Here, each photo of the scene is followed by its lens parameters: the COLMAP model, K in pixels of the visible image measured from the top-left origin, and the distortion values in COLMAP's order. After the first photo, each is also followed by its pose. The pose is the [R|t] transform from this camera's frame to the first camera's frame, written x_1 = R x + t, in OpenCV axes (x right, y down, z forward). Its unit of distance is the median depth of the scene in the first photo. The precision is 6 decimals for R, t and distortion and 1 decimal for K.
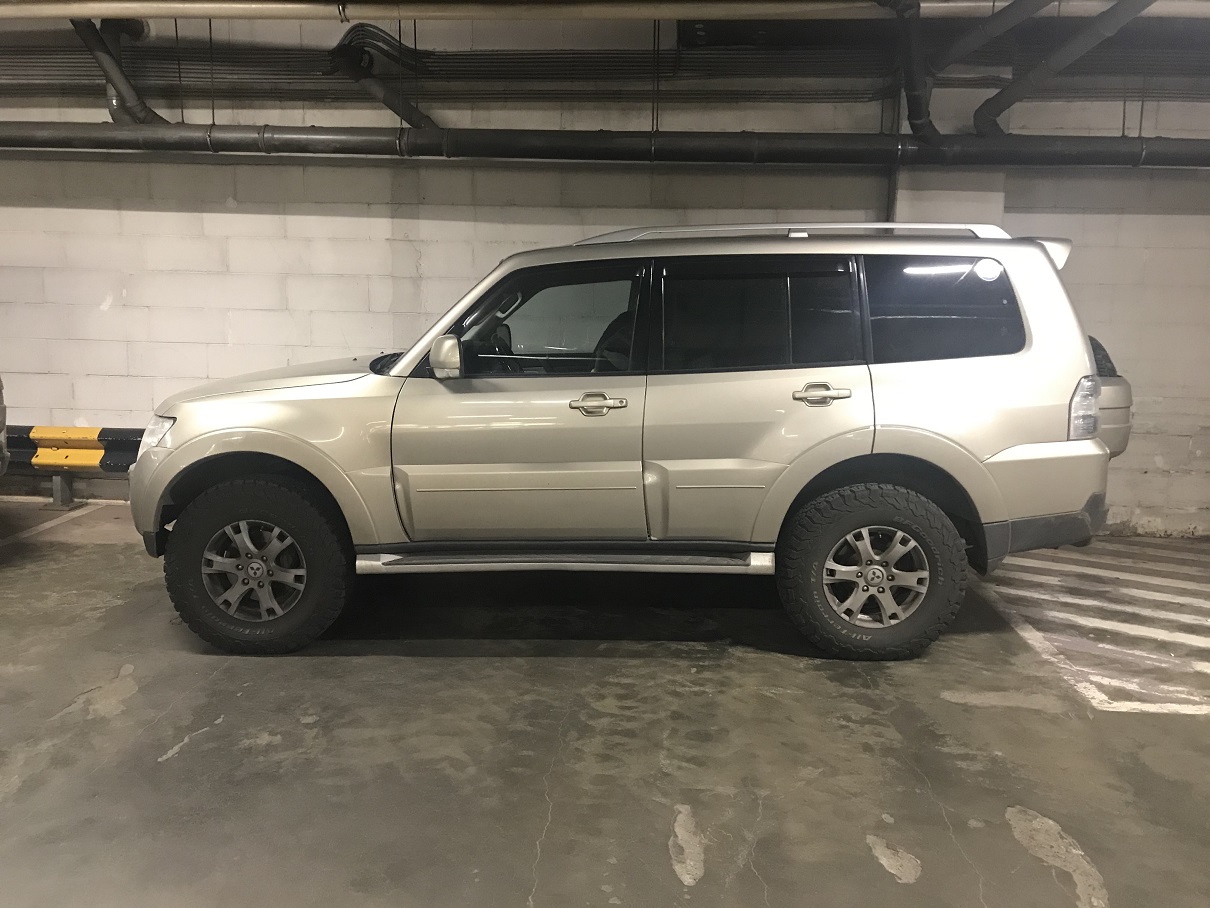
lens RADIAL K [[983.9, 0, 605.6], [0, 983.9, 451.5], [0, 0, 1]] dist [0.003565, -0.016576]
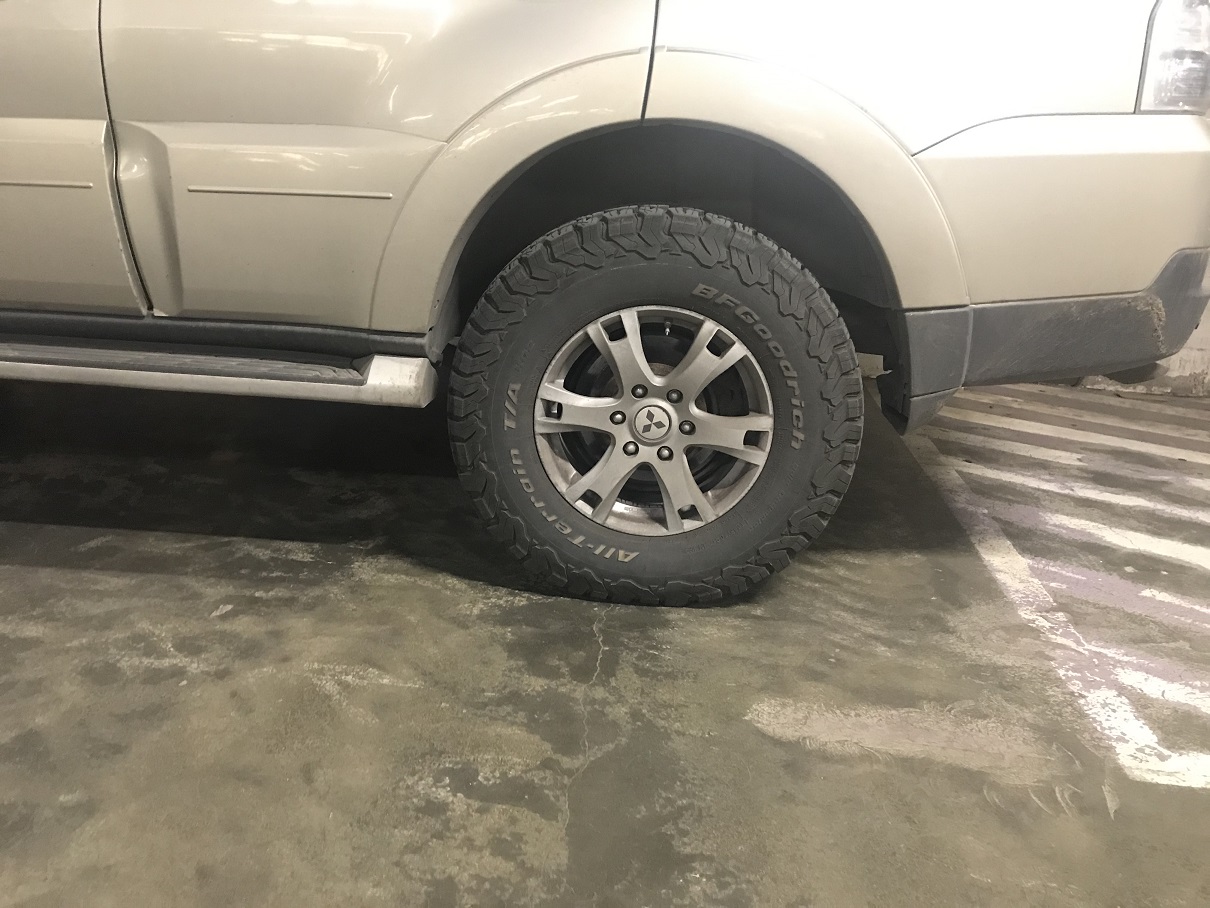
lens RADIAL K [[983.9, 0, 601.7], [0, 983.9, 455.2], [0, 0, 1]] dist [0.003565, -0.016576]
pose [[0.998274, 0.050833, -0.029411, 0.265518], [-0.046089, 0.988488, 0.144106, 0.078835], [0.036397, -0.142501, 0.989125, 0.561684]]
